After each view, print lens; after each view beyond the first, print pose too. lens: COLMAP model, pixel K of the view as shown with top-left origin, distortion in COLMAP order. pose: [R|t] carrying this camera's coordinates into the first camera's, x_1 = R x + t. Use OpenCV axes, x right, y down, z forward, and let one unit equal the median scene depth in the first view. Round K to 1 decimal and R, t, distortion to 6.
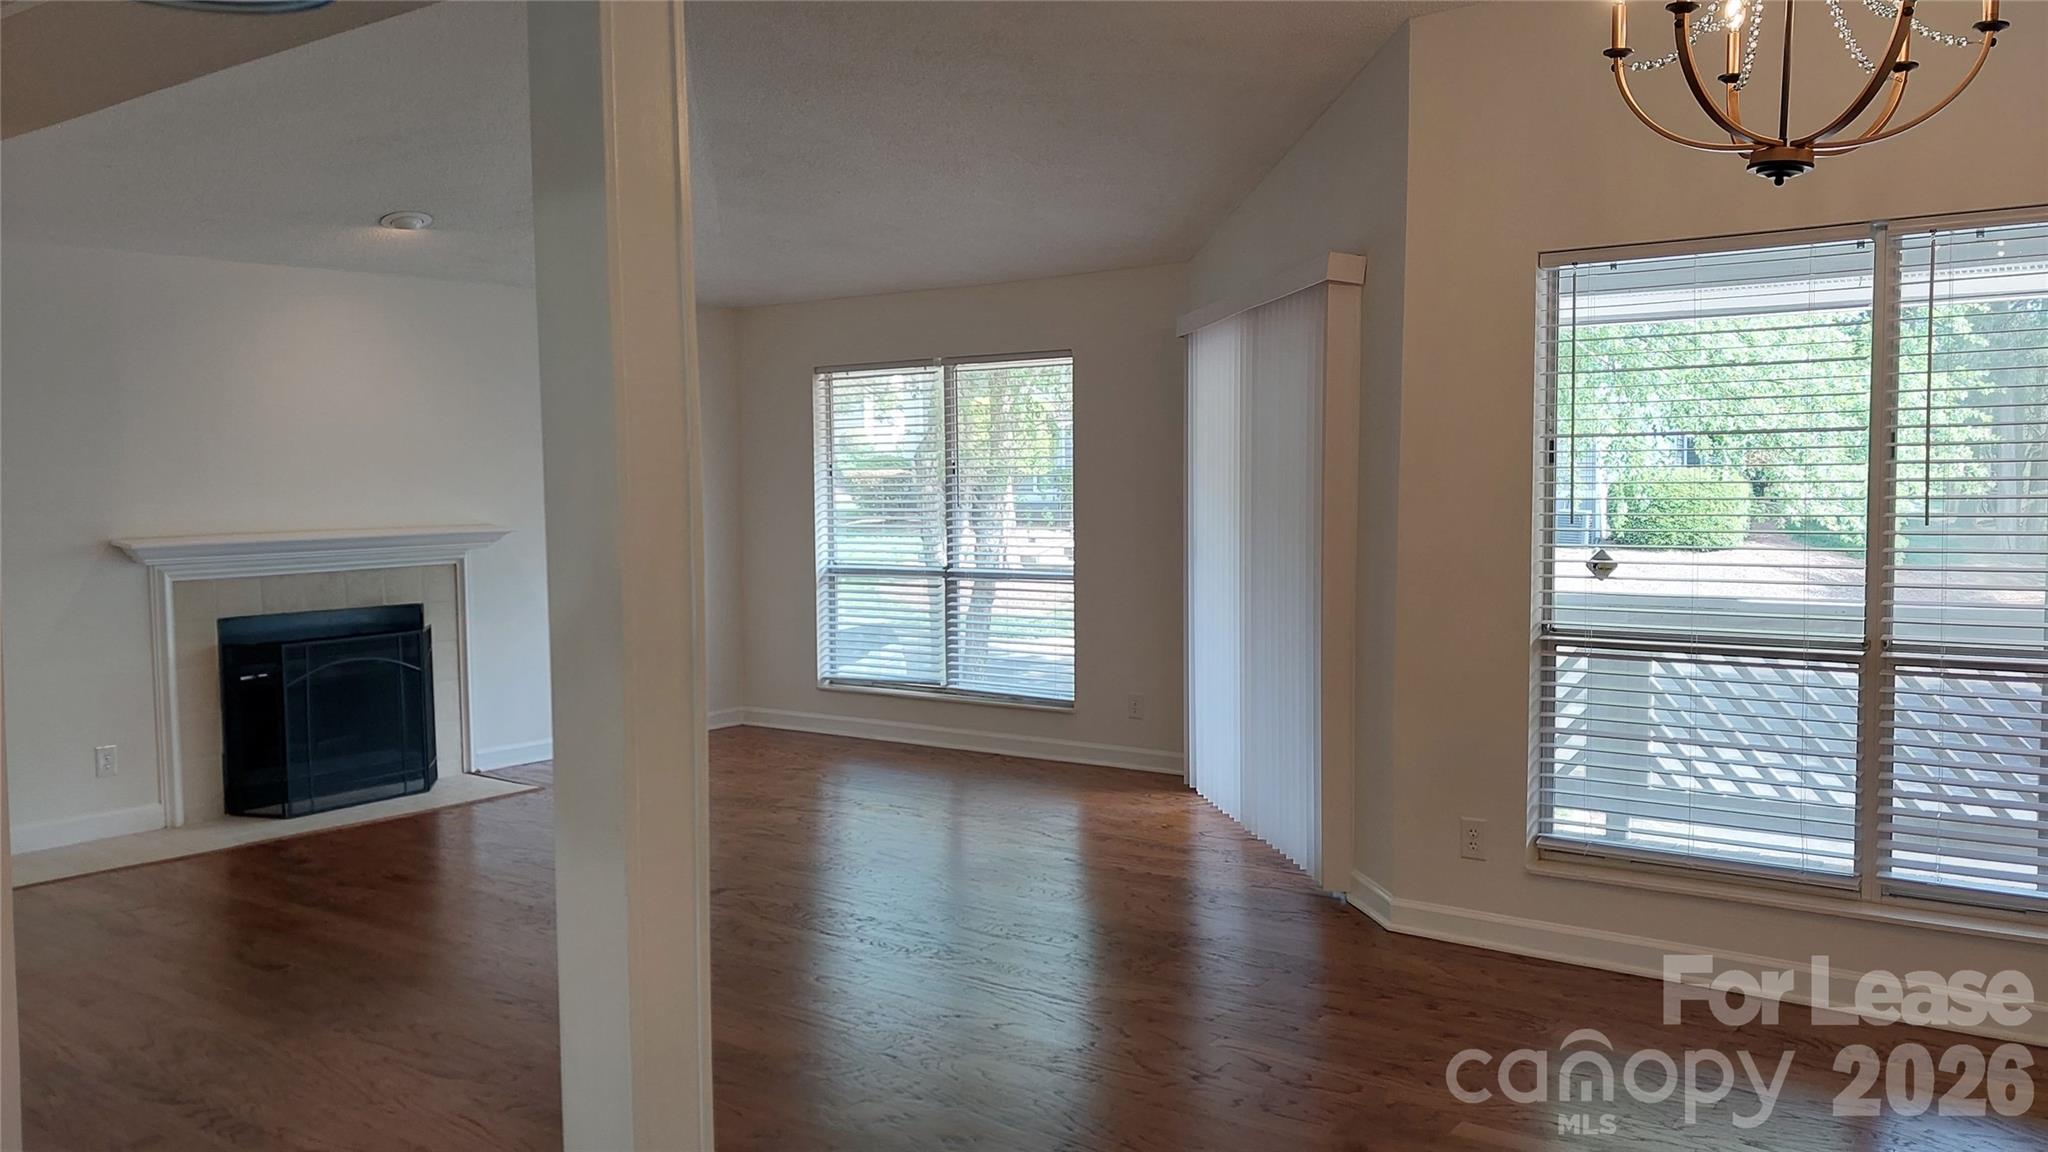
lens RADIAL K [[1600.3, 0, 1020.4], [0, 1600.3, 566.9], [0, 0, 1]] dist [0.097144, -0.190192]
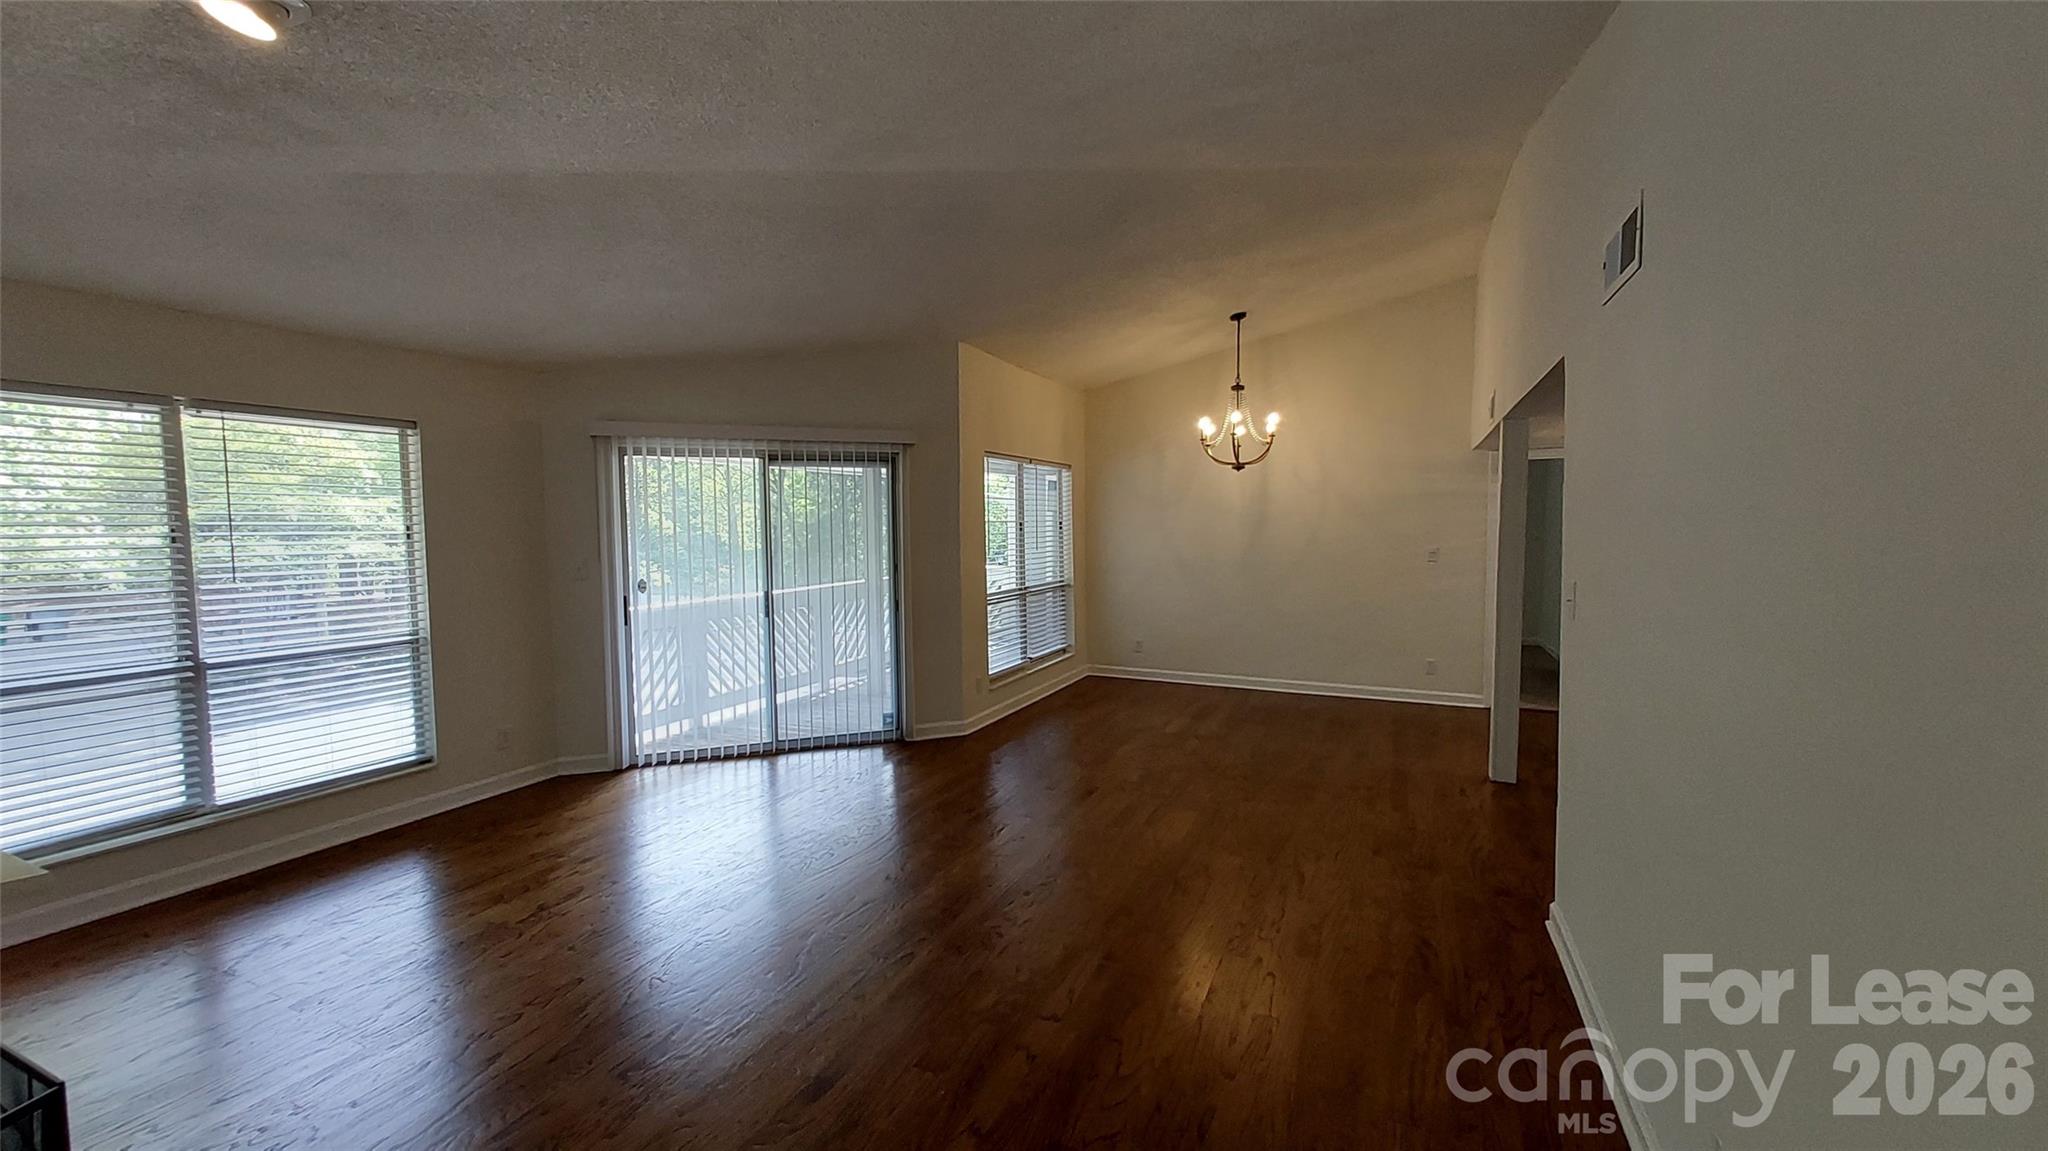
lens RADIAL K [[802.1, 0, 1020.2], [0, 802.1, 569.7], [0, 0, 1]] dist [0.000579, 0.000010]
pose [[-0.216671, -0.042896, 0.975302, -0.753049], [0.065531, 0.996142, 0.058371, -0.060053], [-0.974043, 0.076560, -0.213024, 0.971014]]
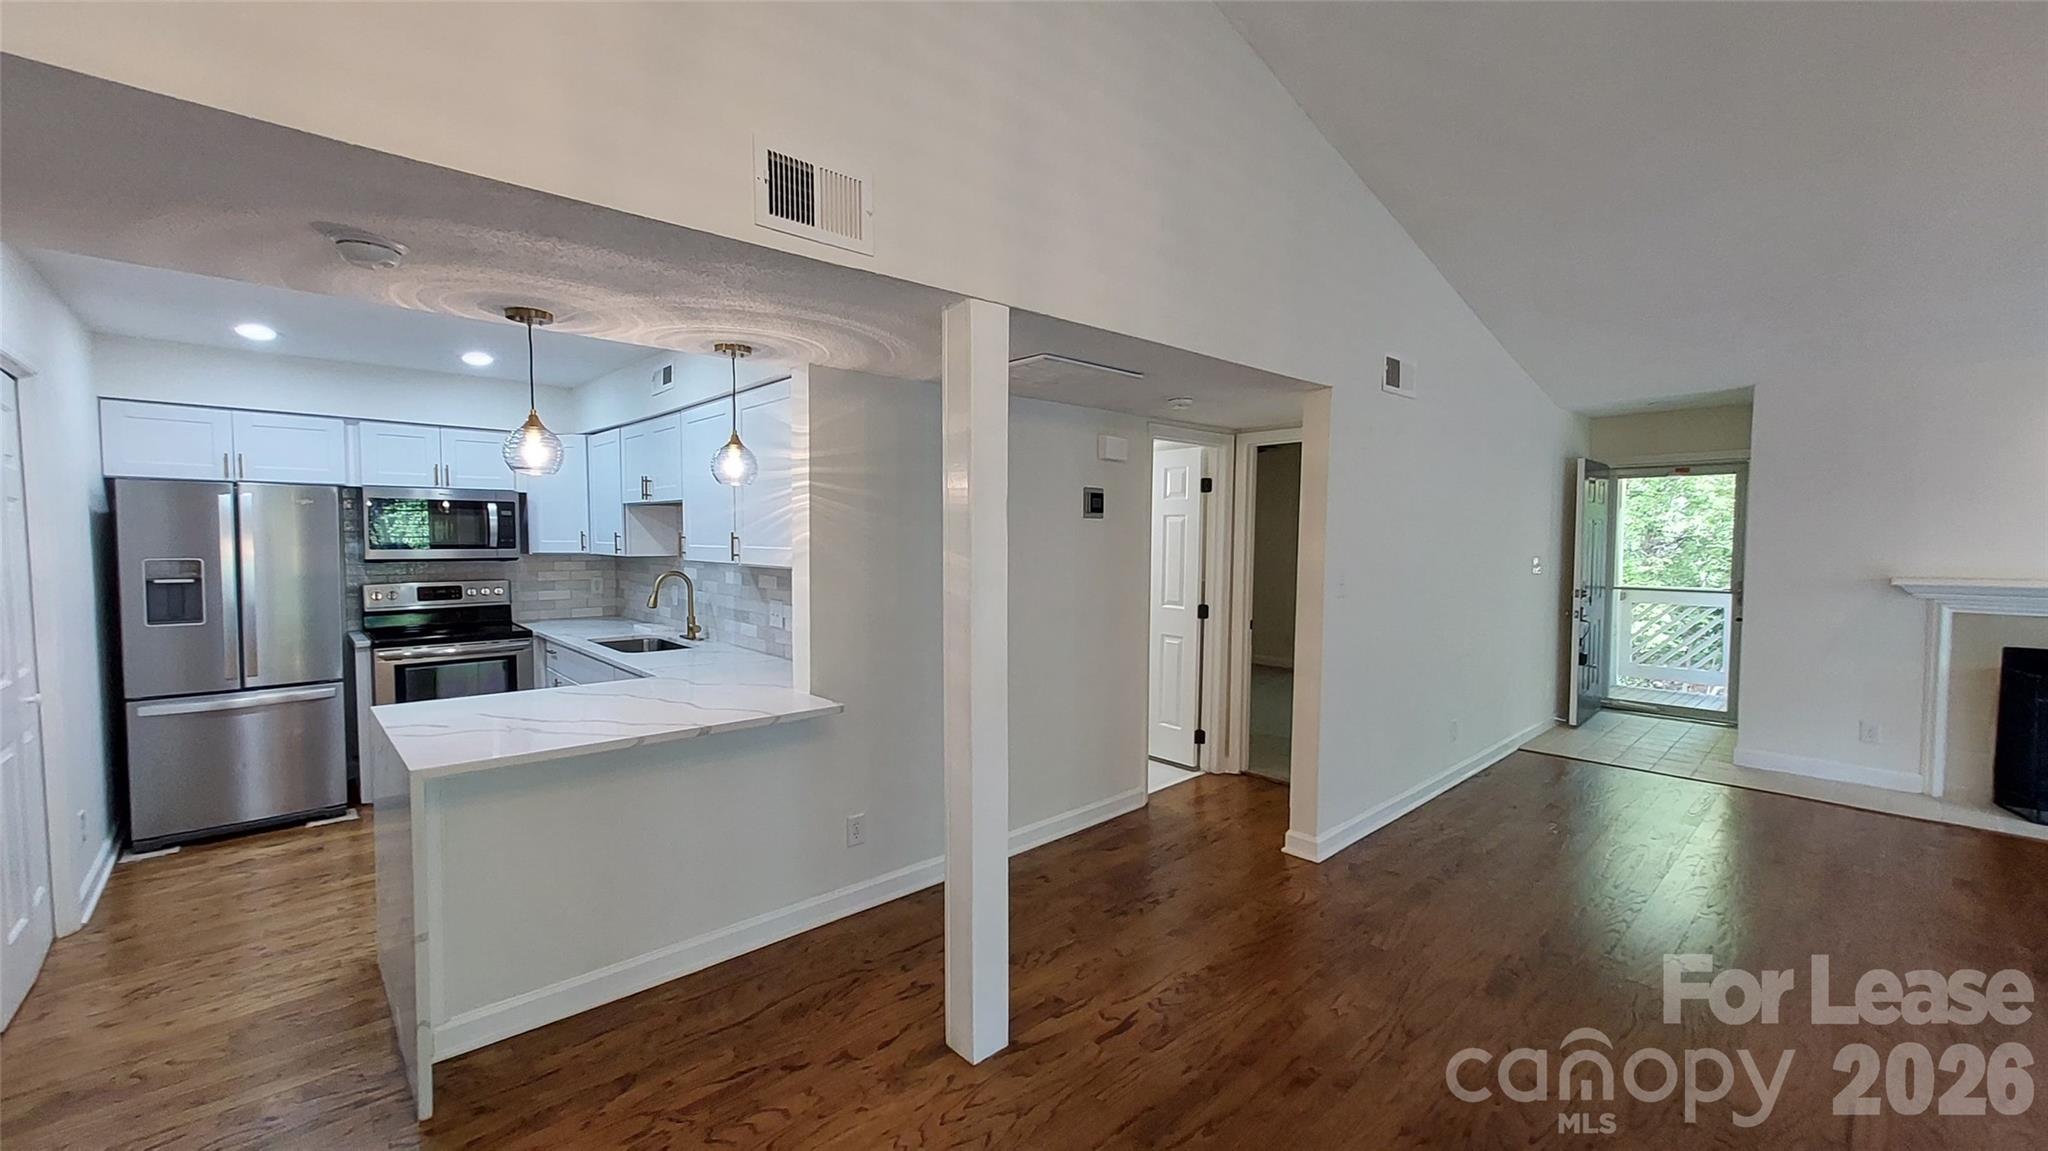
lens RADIAL K [[801.0, 0, 1013.9], [0, 801.0, 571.5], [0, 0, 1]] dist [0.000433, 0.000115]
pose [[-0.174354, 0.059707, -0.982871, 0.284762], [-0.056489, 0.995910, 0.070519, -0.031994], [0.983061, 0.067817, -0.170268, 0.415470]]
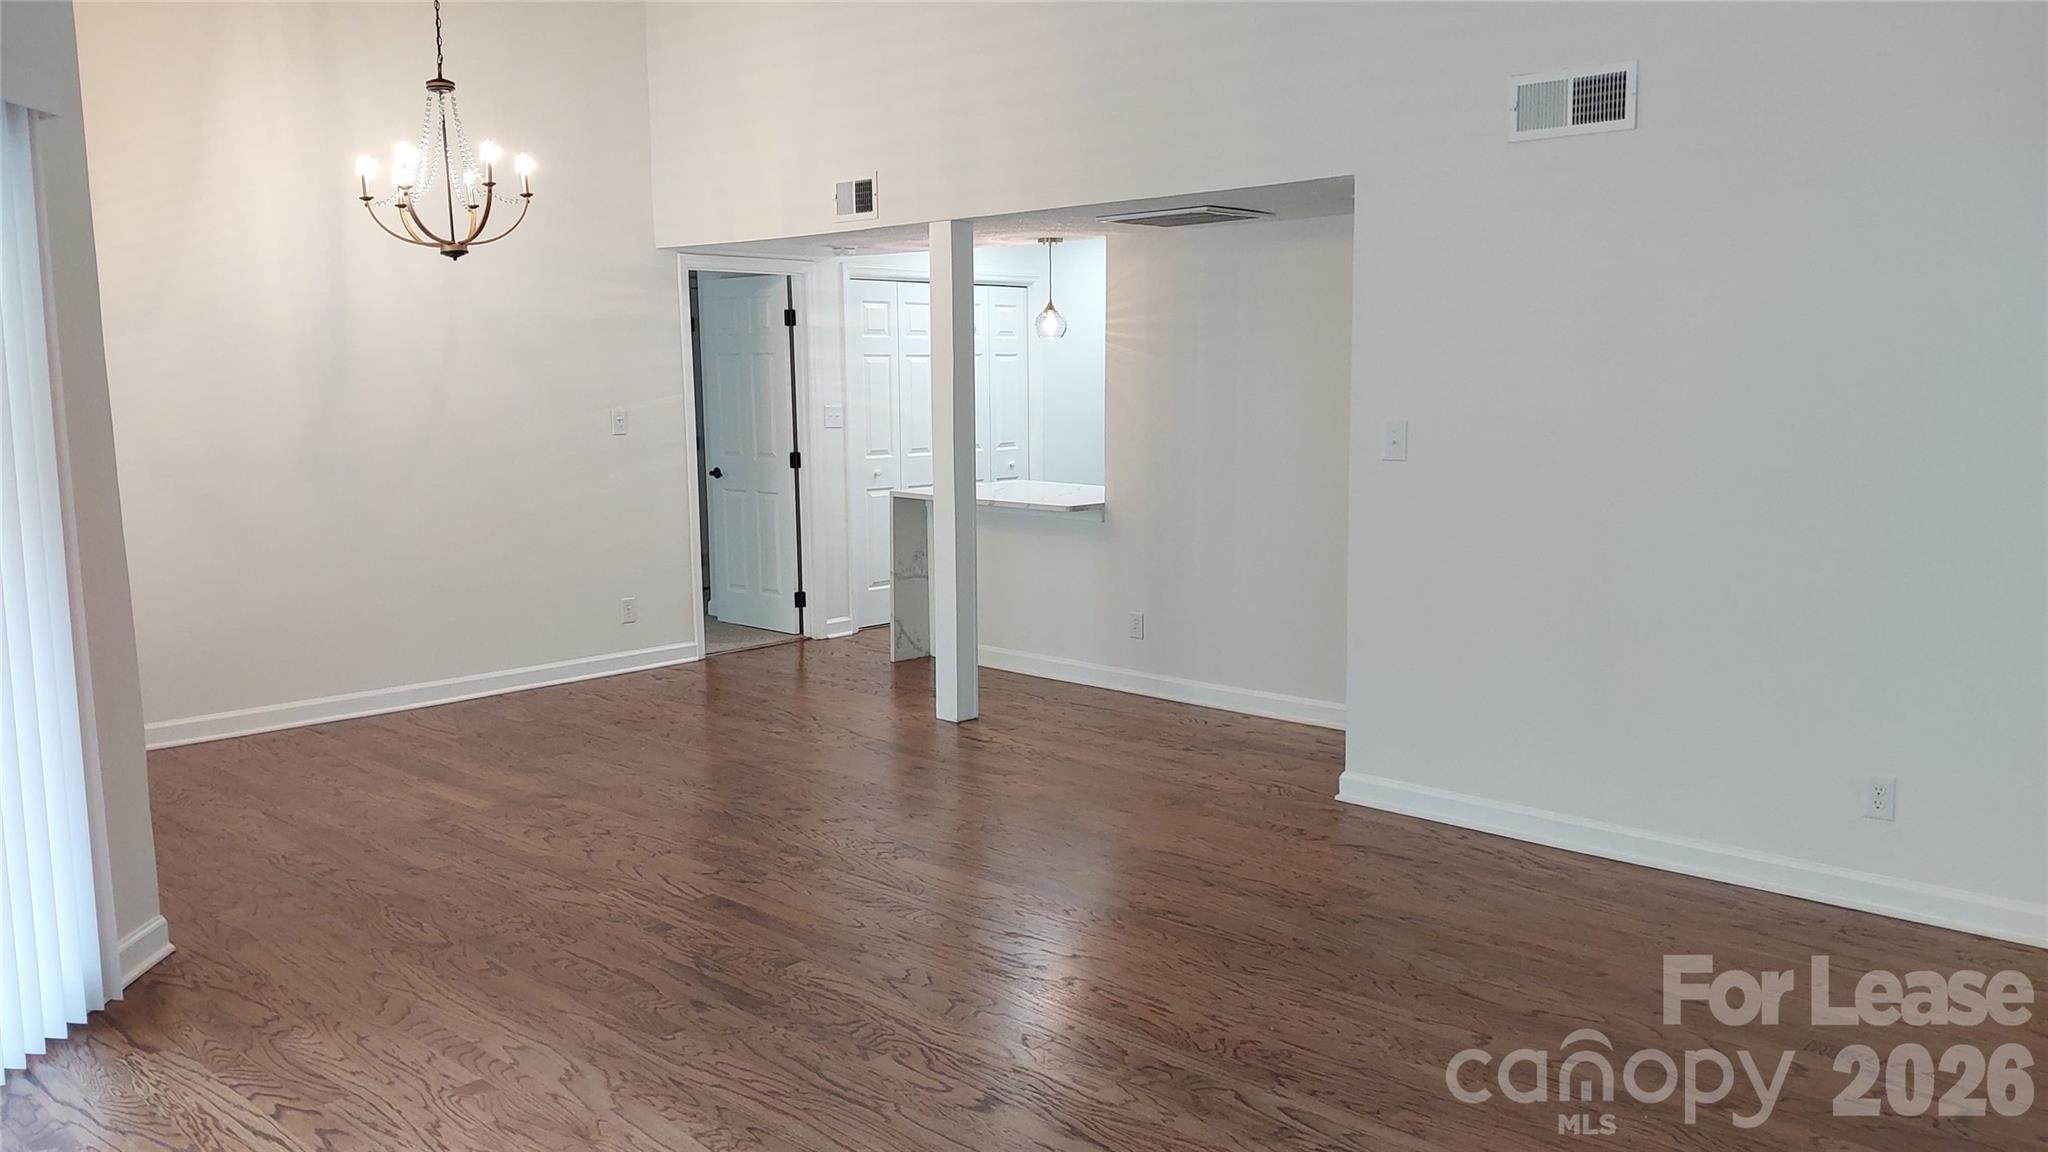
lens RADIAL K [[1551.7, 0, 1026.4], [0, 1551.7, 649.3], [0, 0, 1]] dist [-0.004440, -0.086224]
pose [[-0.995386, 0.001314, 0.095941, -0.243666], [0.023763, 0.972131, 0.233233, -0.088513], [-0.092961, 0.234436, -0.967677, 1.440179]]
